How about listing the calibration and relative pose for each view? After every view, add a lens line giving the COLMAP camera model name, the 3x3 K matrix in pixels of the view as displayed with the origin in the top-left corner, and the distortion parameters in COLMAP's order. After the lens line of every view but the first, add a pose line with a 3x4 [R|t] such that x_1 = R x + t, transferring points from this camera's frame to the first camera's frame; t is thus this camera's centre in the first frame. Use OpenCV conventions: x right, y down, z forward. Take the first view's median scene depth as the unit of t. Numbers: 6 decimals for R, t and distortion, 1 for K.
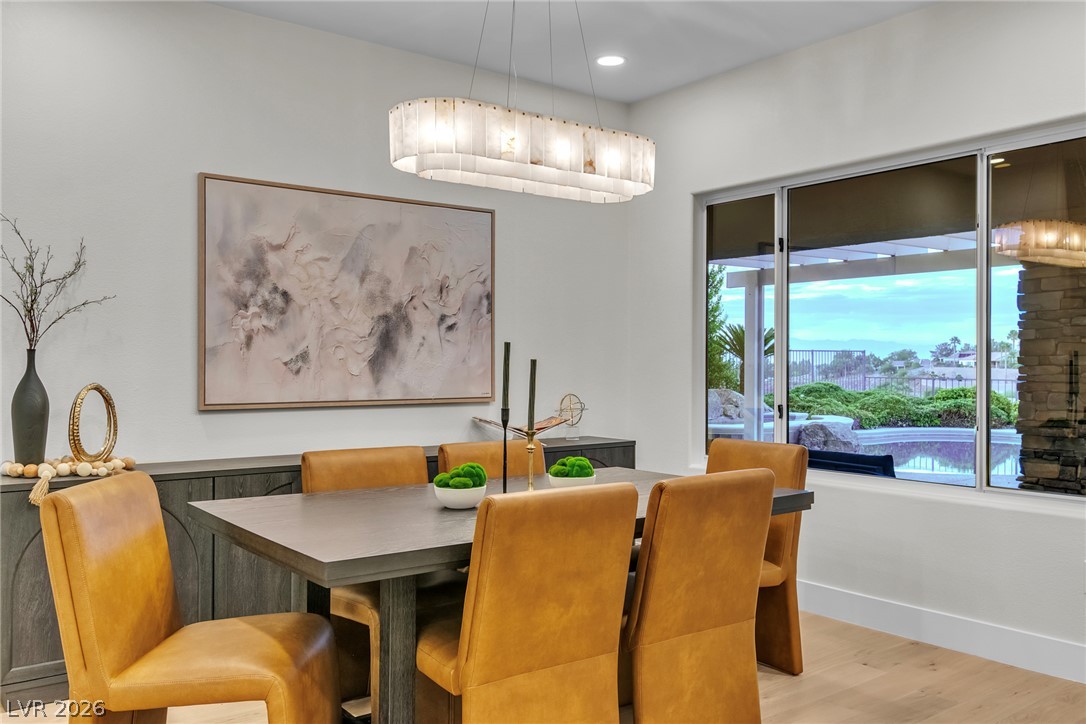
lens RADIAL K [[897.8, 0, 540.7], [0, 897.8, 357.6], [0, 0, 1]] dist [0.004310, 0.002983]
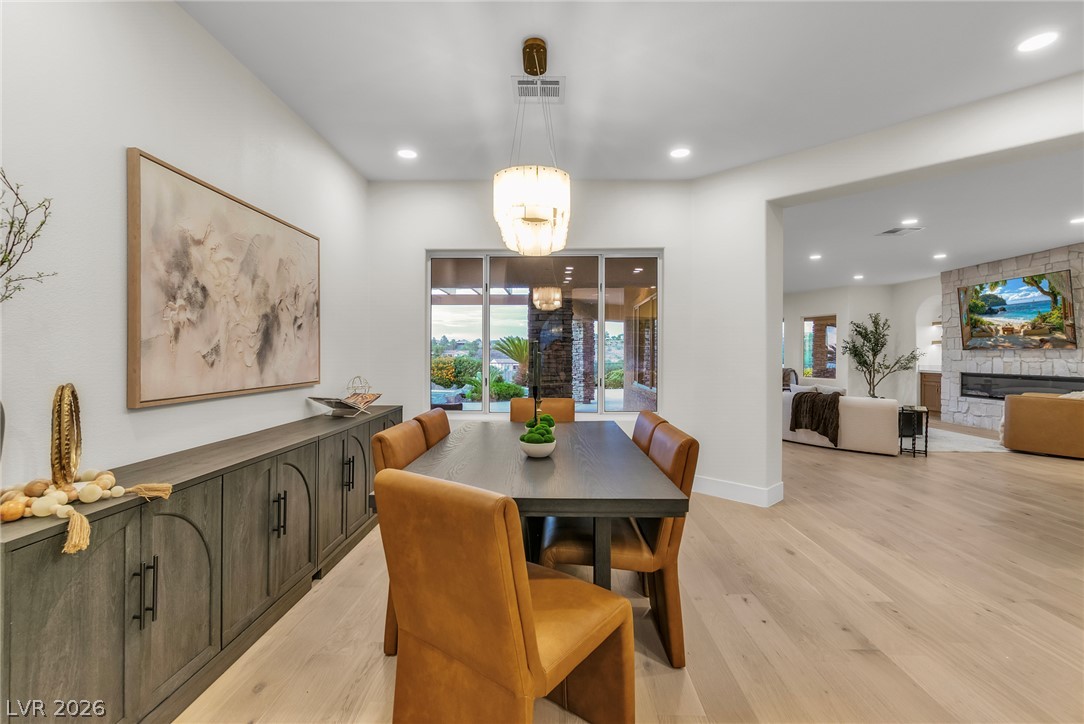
lens RADIAL K [[500.8, 0, 543.4], [0, 500.8, 353.0], [0, 0, 1]] dist [0.005885, 0.001944]
pose [[0.631228, 0.004238, 0.775586, -0.468081], [-0.011559, 0.999925, 0.003944, -0.004073], [-0.775511, -0.011454, 0.631230, 0.322251]]
